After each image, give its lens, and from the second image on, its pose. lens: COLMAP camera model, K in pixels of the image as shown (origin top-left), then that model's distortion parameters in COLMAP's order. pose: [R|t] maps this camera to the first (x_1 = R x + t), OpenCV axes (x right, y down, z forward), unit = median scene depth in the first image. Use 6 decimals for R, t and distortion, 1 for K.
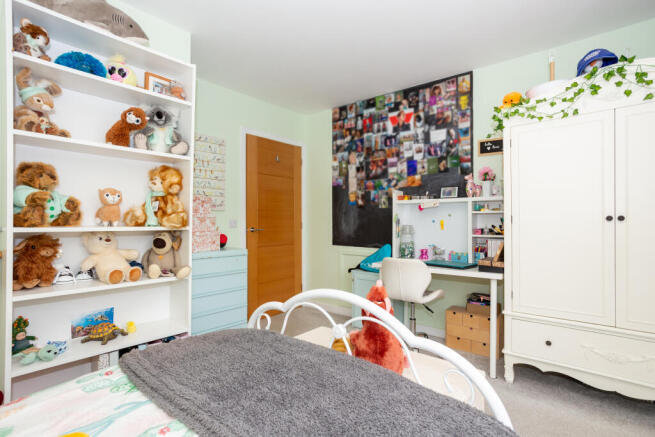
lens RADIAL K [[323.6, 0, 324.9], [0, 323.6, 220.1], [0, 0, 1]] dist [-0.038848, 0.028043]
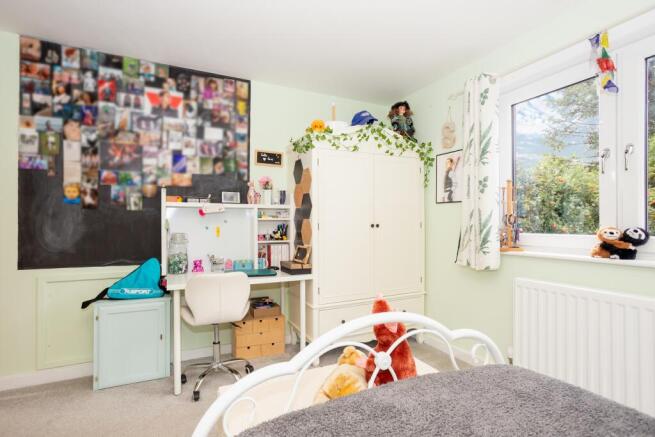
lens RADIAL K [[323.6, 0, 324.9], [0, 323.6, 220.1], [0, 0, 1]] dist [-0.038848, 0.028043]
pose [[0.425390, 0.012003, 0.904931, -0.318642], [-0.001753, 0.999921, -0.012439, -0.007061], [-0.905009, 0.003705, 0.425377, 0.308958]]
